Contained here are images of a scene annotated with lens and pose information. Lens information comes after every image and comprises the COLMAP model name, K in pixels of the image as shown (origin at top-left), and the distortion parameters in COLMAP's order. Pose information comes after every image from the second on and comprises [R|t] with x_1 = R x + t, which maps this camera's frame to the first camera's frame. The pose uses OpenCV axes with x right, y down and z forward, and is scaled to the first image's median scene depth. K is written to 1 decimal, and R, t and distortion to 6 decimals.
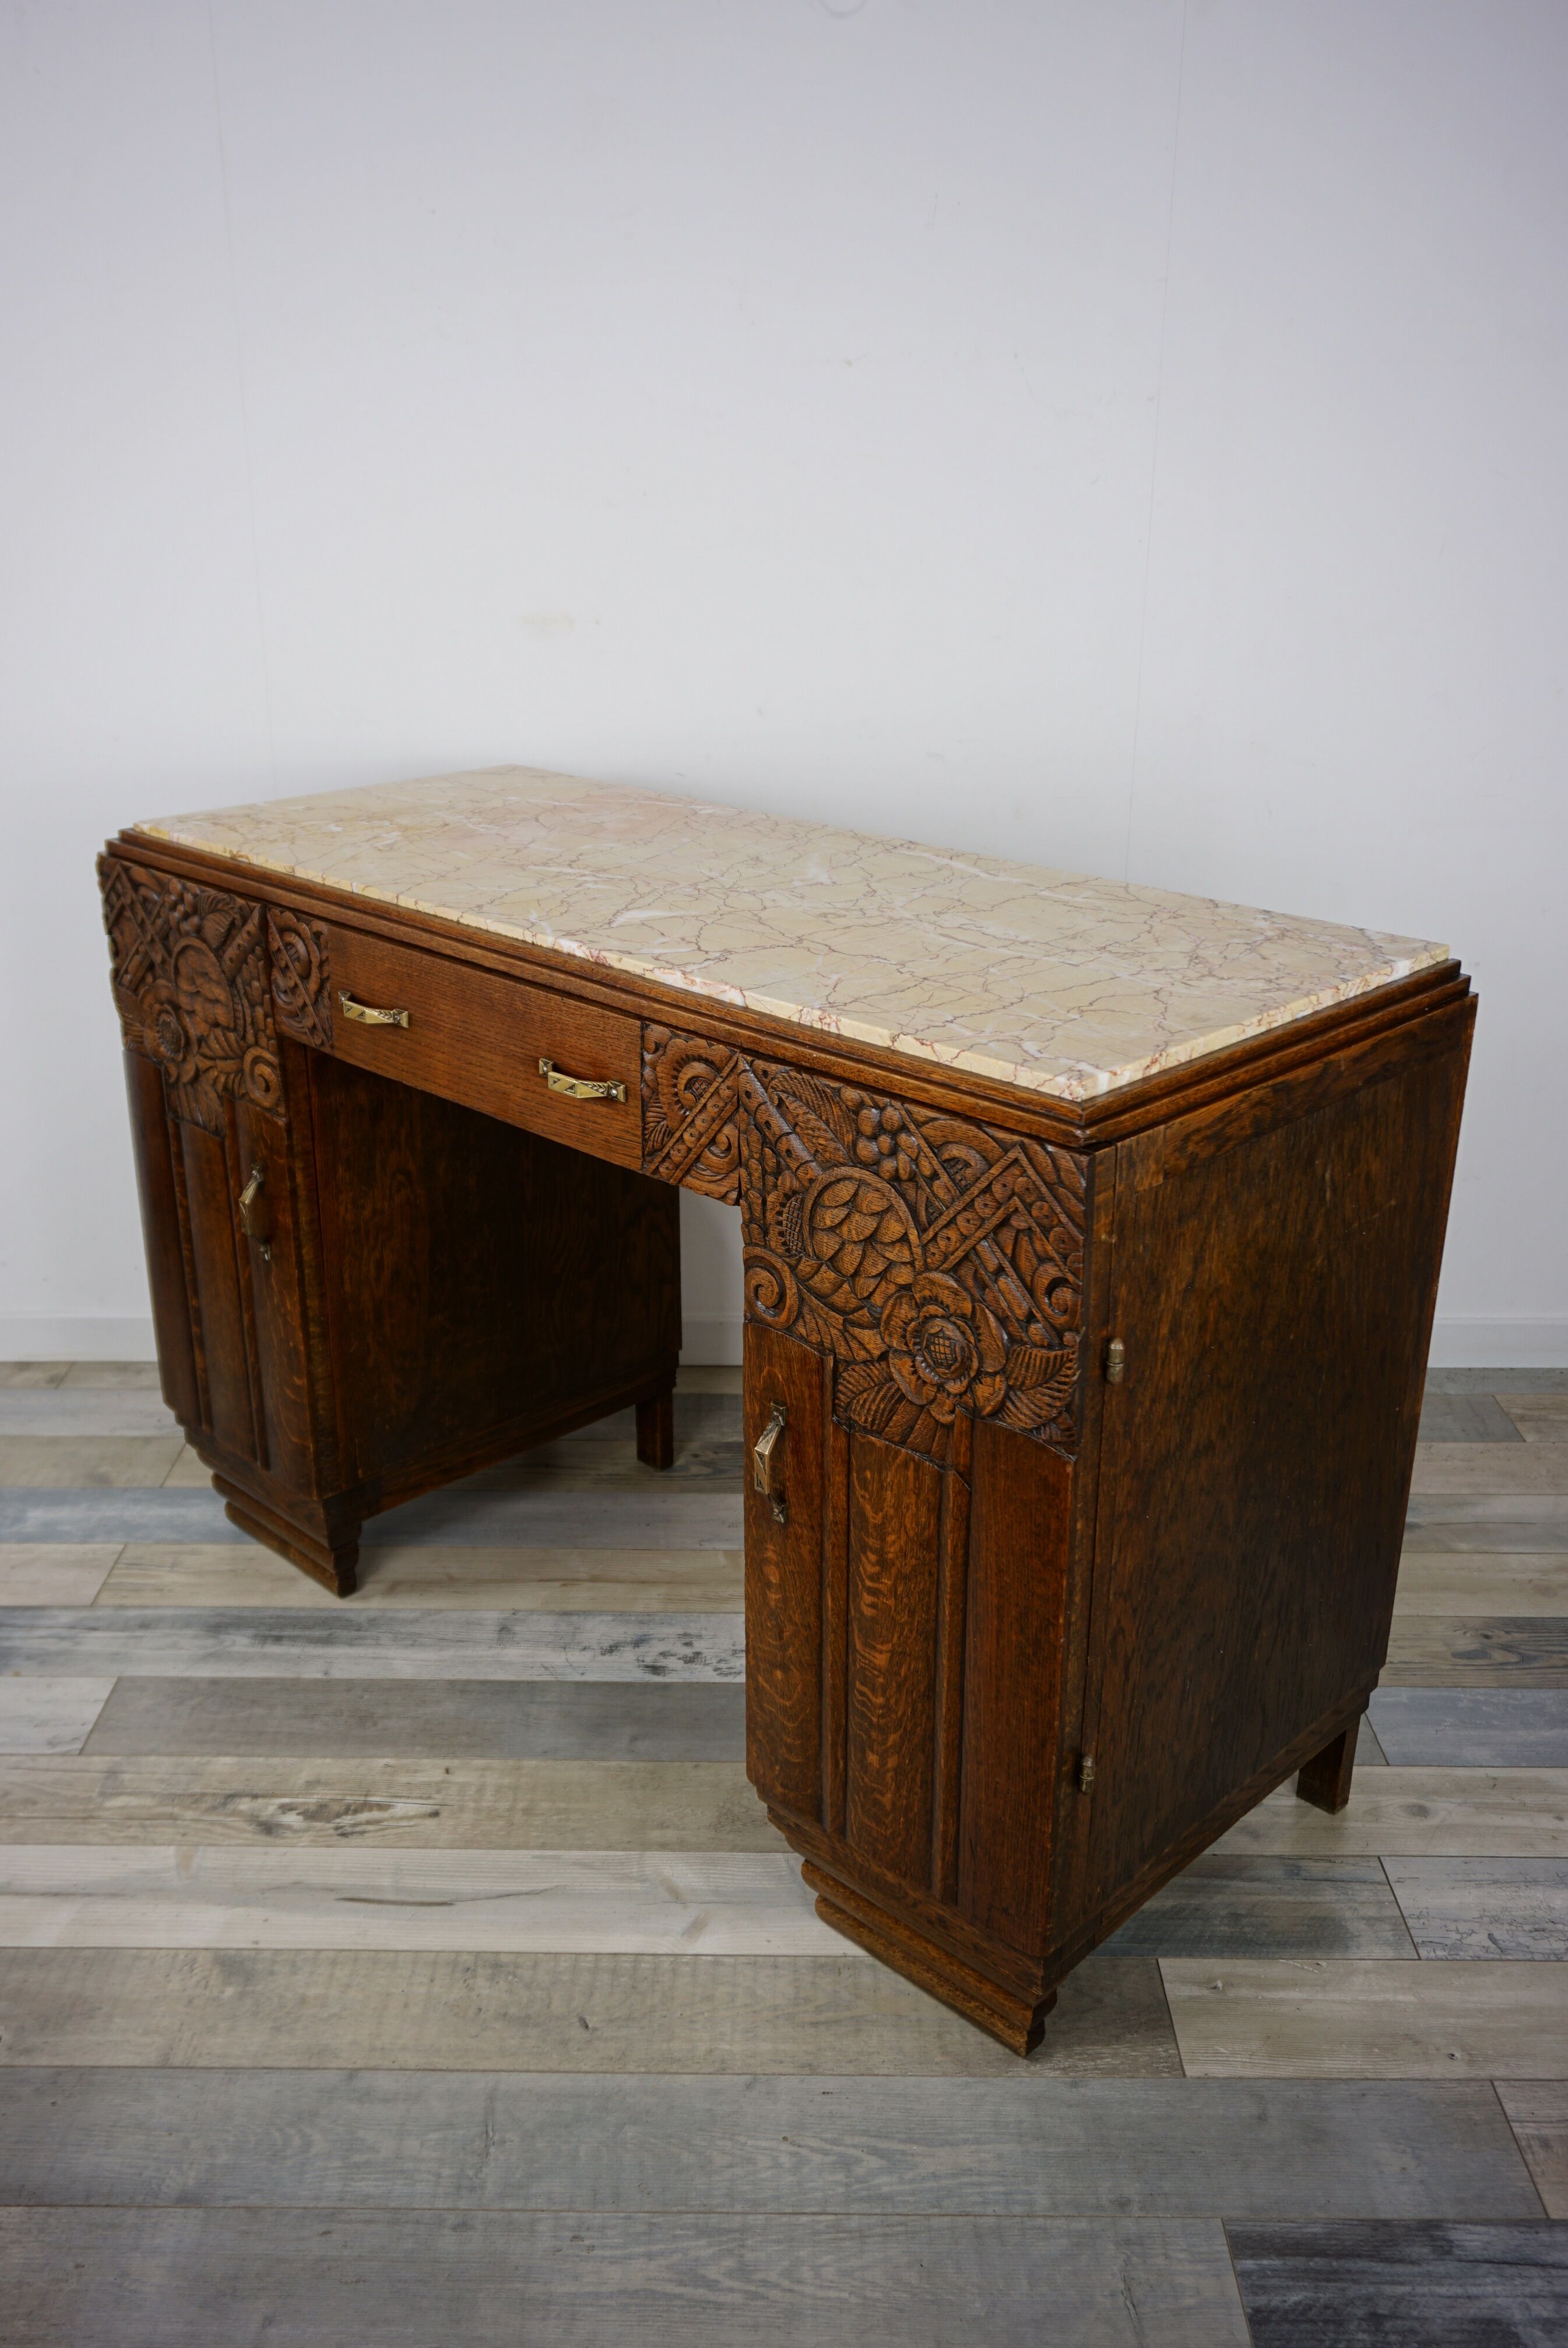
lens RADIAL K [[2056.2, 0, 774.3], [0, 2056.2, 1140.6], [0, 0, 1]] dist [0.005146, 0.002296]
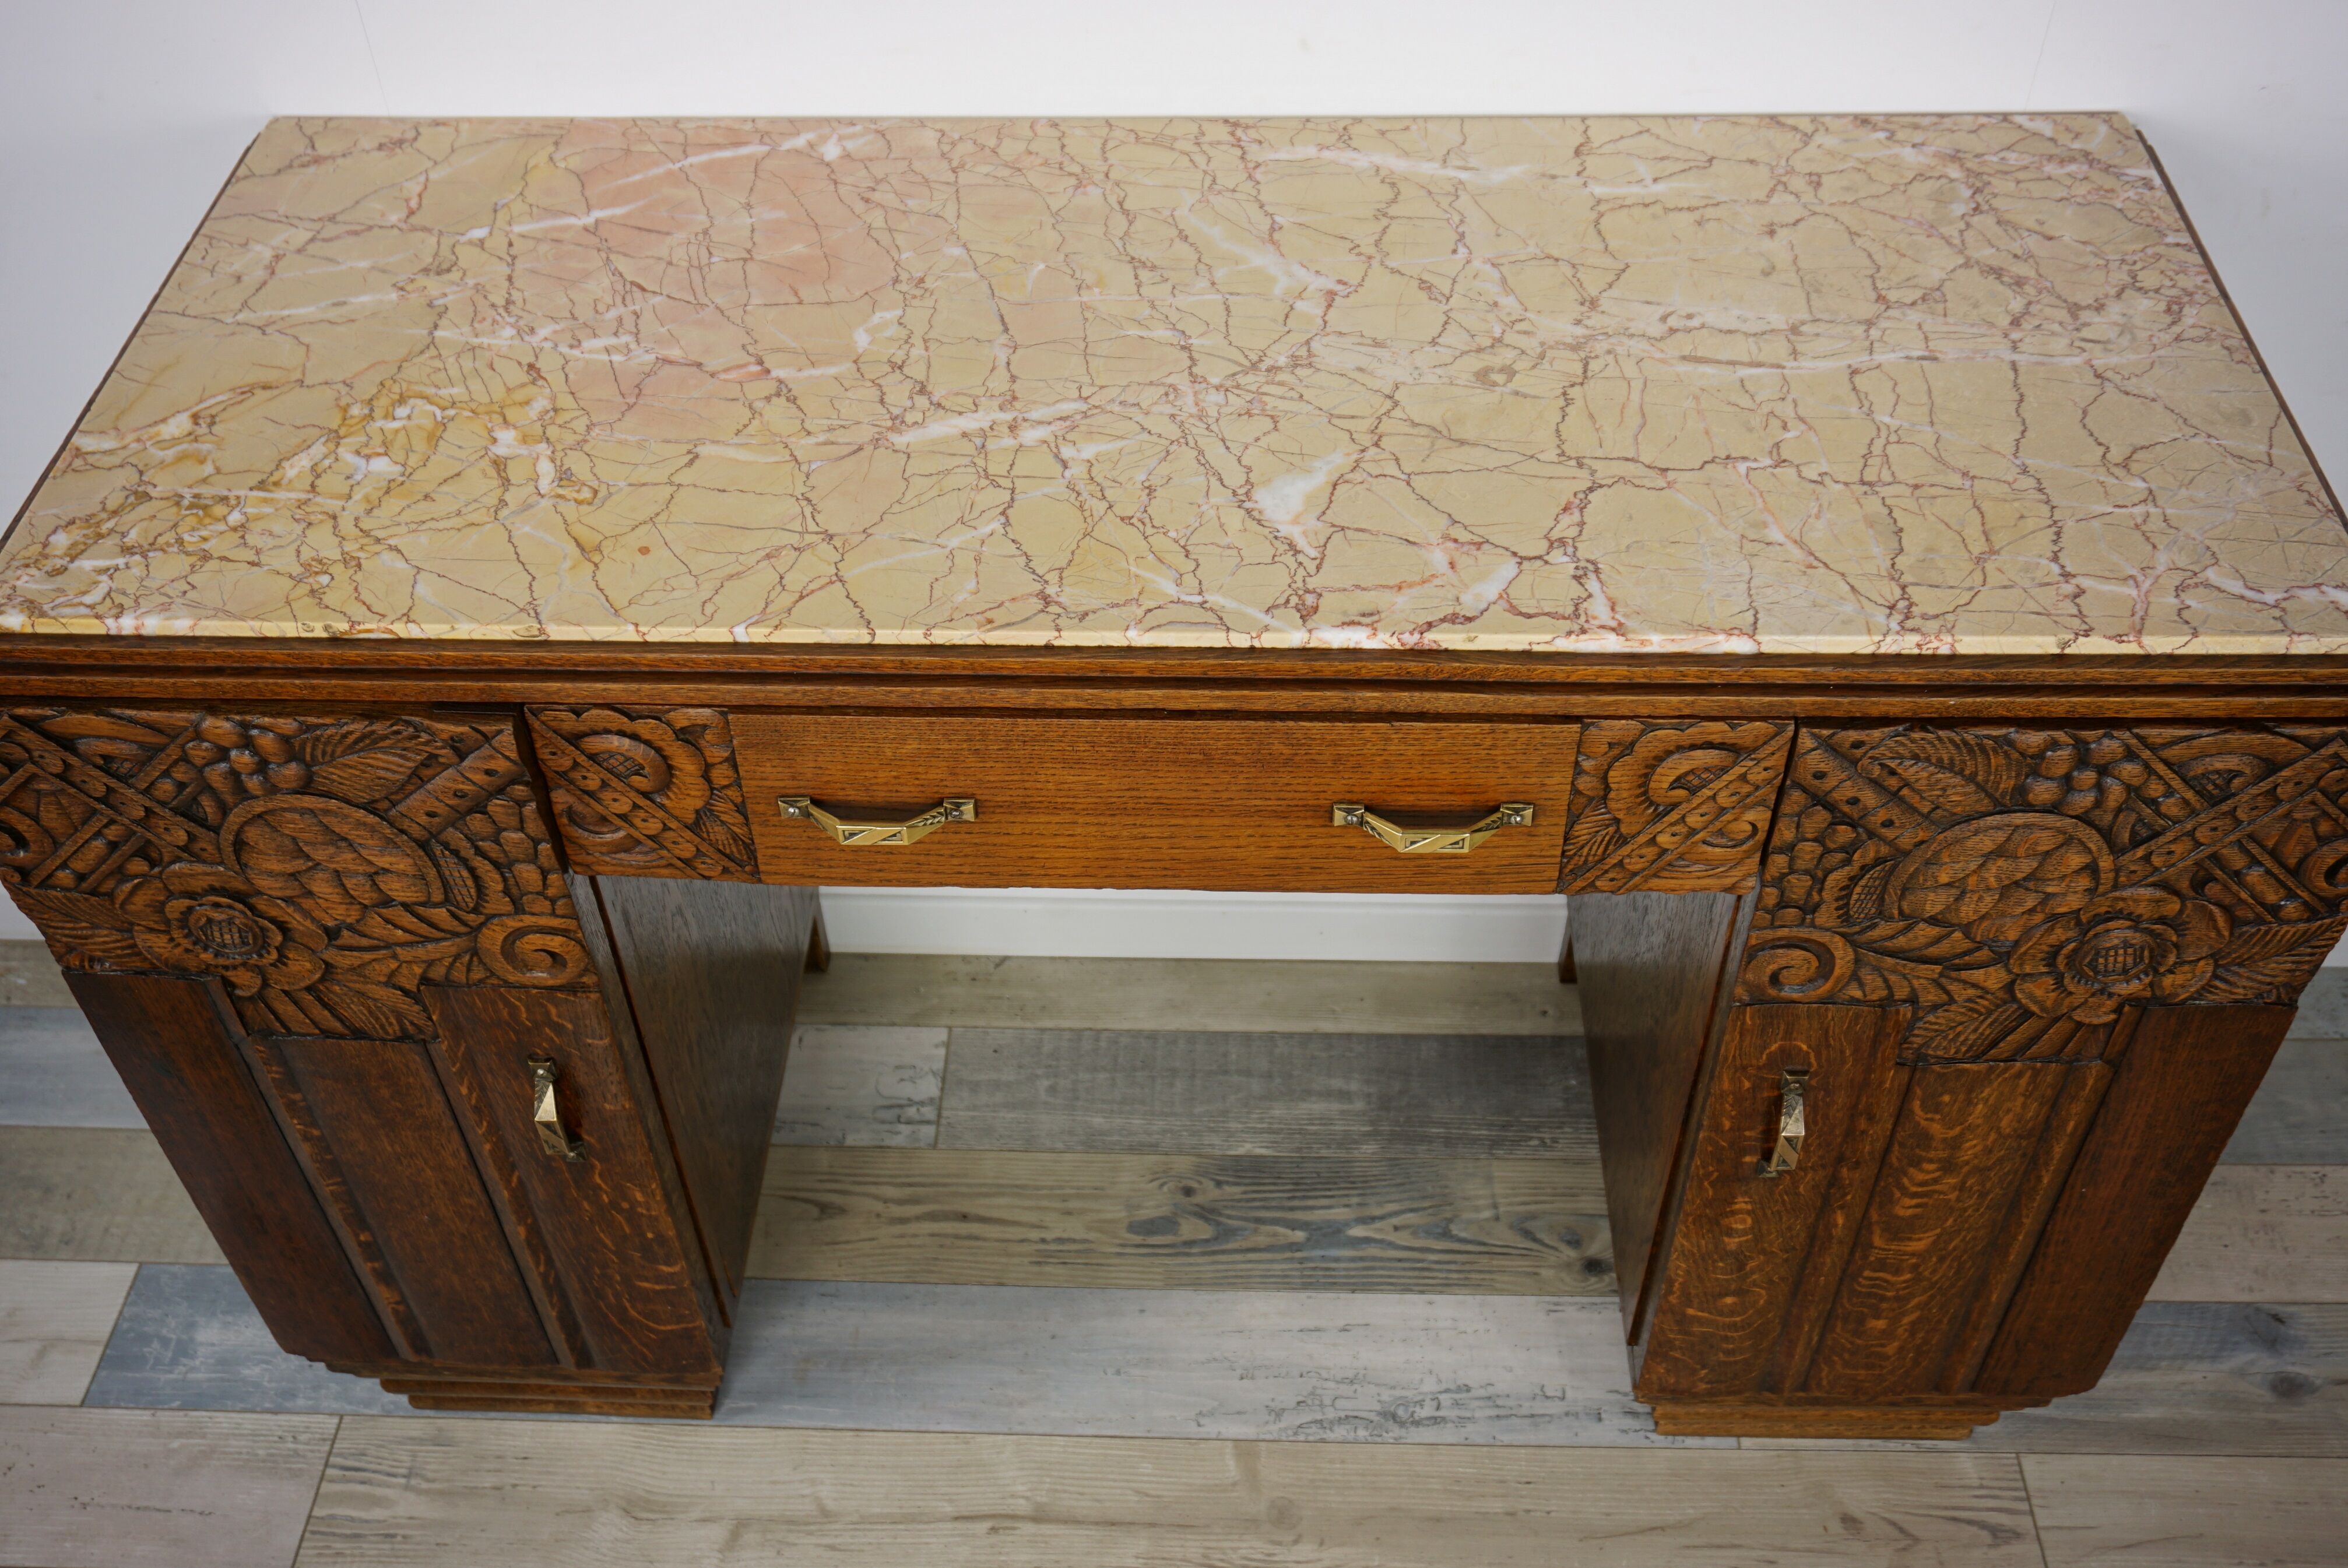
lens RADIAL K [[2255.4, 0, 1174.0], [0, 2255.4, 784.0], [0, 0, 1]] dist [0.010206, 0.019891]
pose [[0.729917, -0.494981, 0.471397, -0.518405], [0.253148, 0.836361, 0.486226, -0.434090], [-0.634931, -0.235571, 0.735778, 0.578188]]
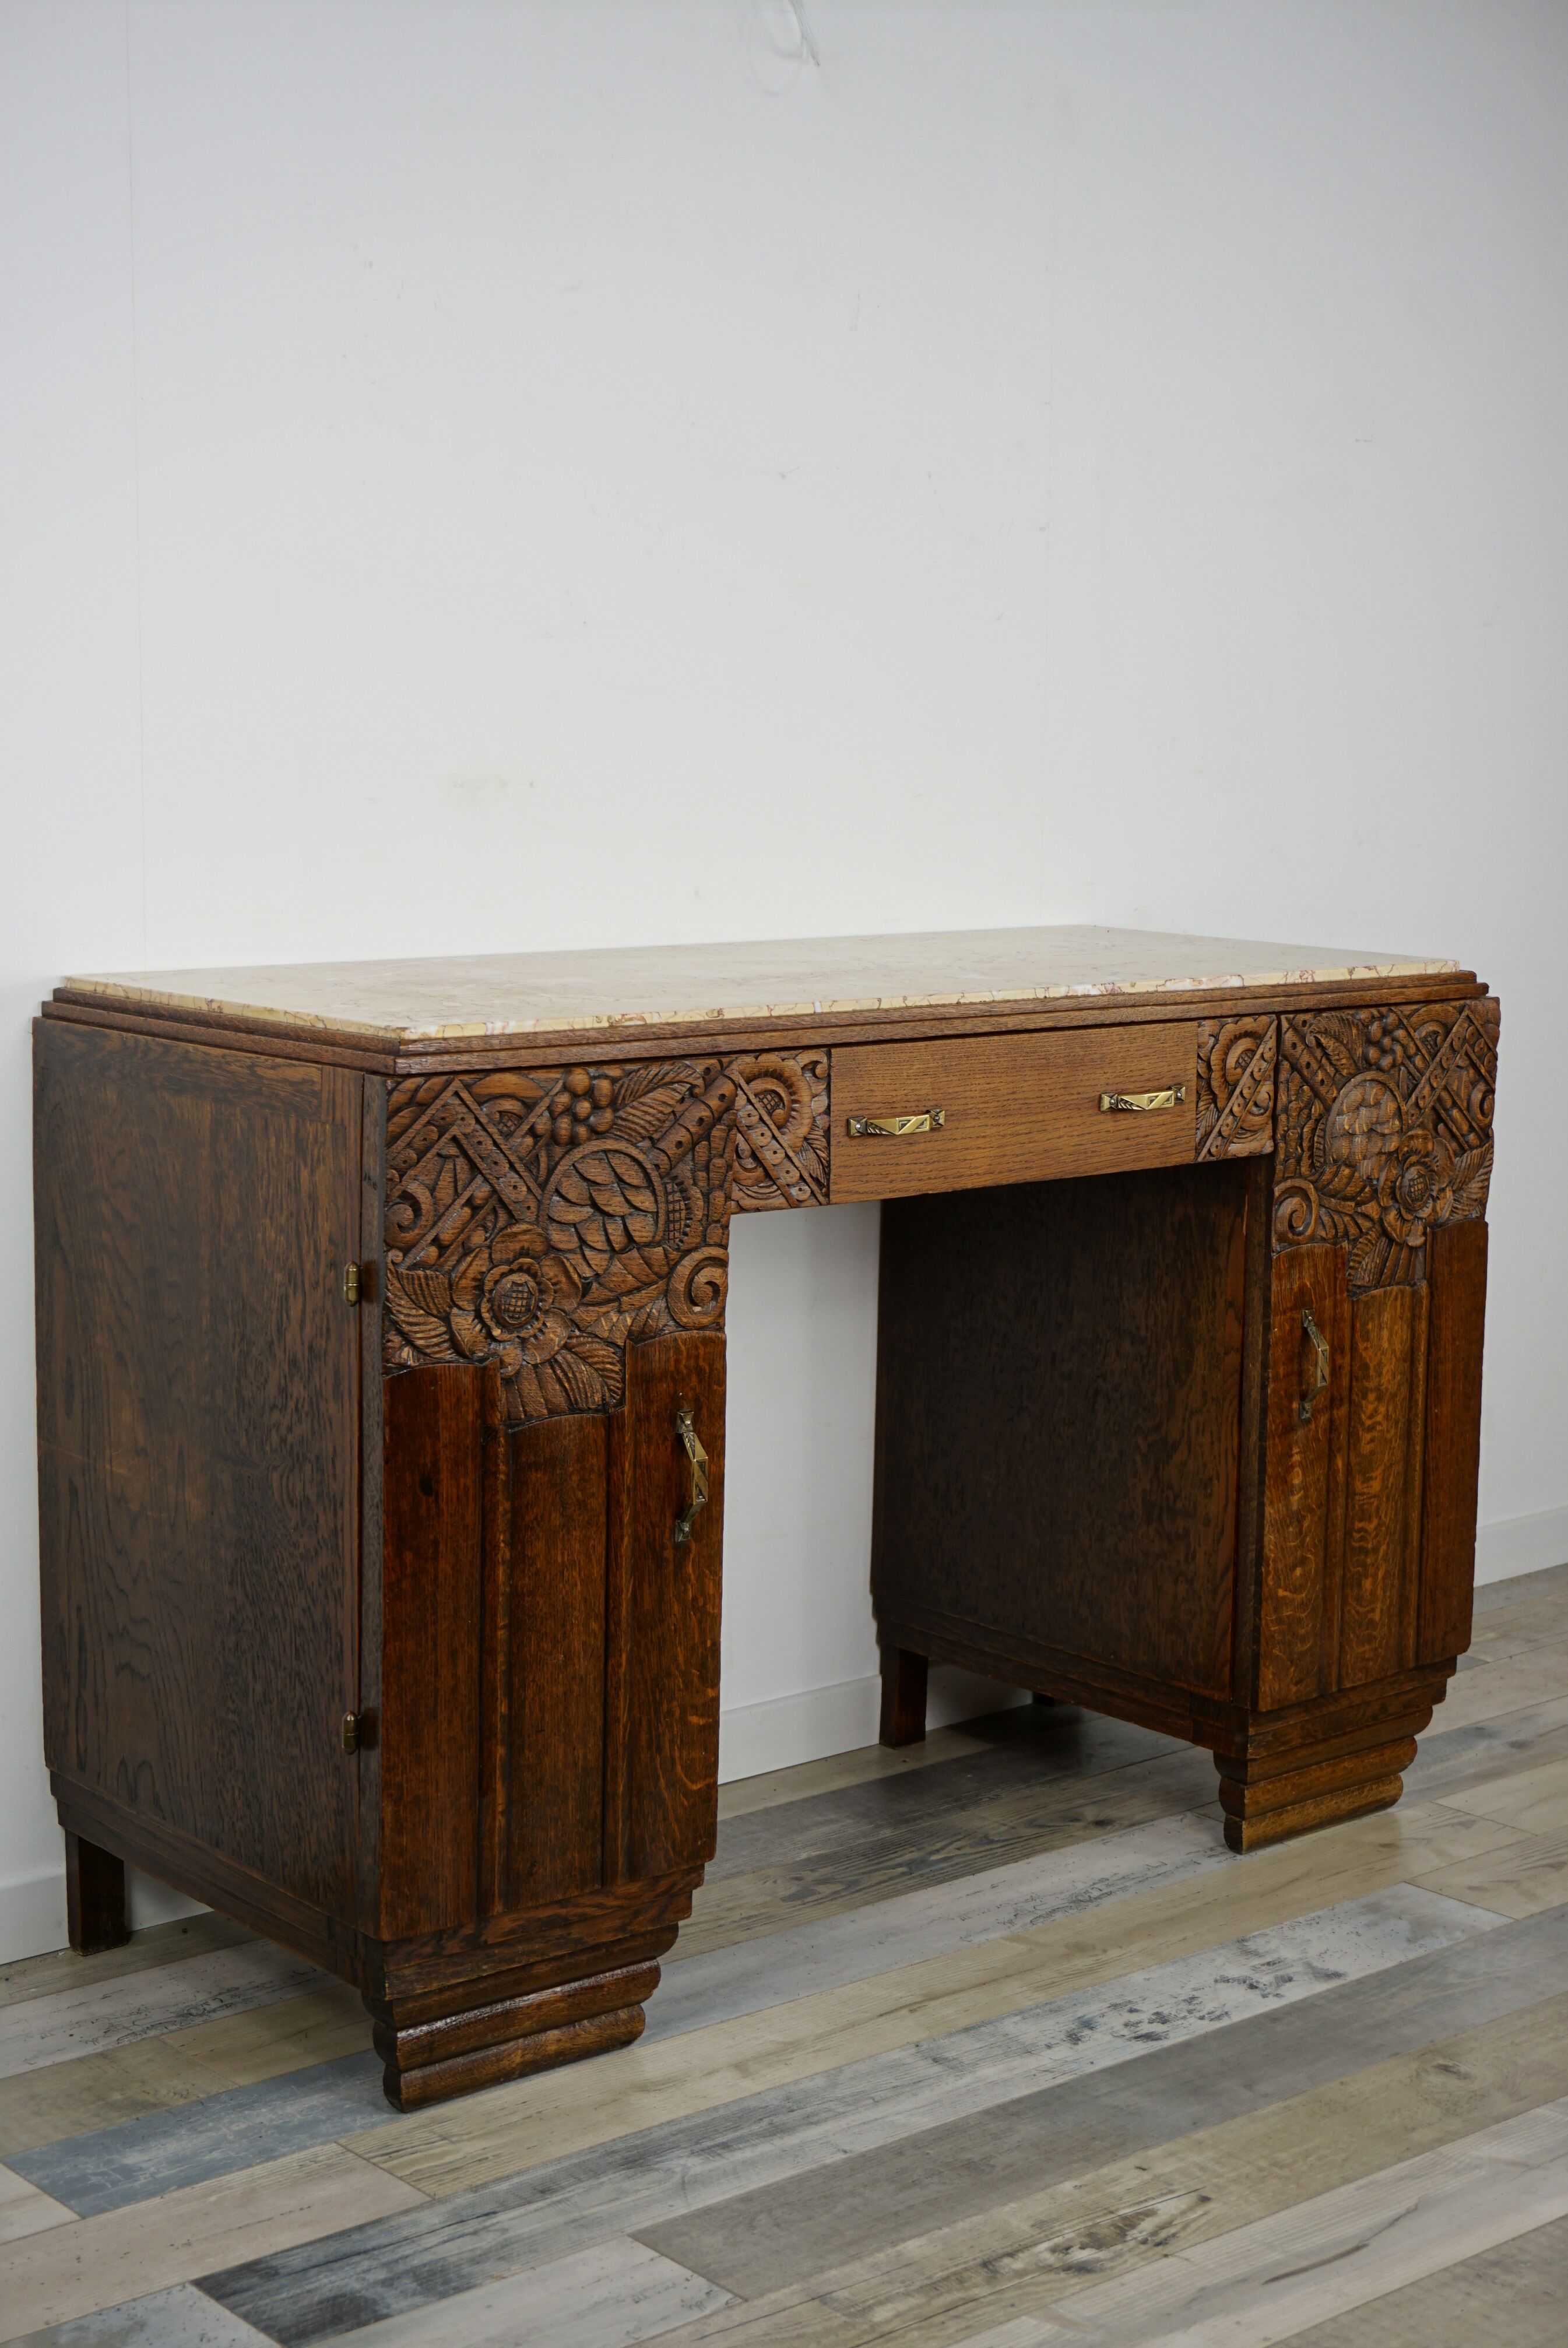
lens RADIAL K [[3399.1, 0, 832.6], [0, 3399.1, 1145.8], [0, 0, 1]] dist [0.278652, -1.136541]
pose [[0.064245, -0.131568, 0.989223, -2.025029], [0.329904, 0.938337, 0.103374, -0.264601], [-0.941826, 0.319708, 0.103688, 1.055856]]
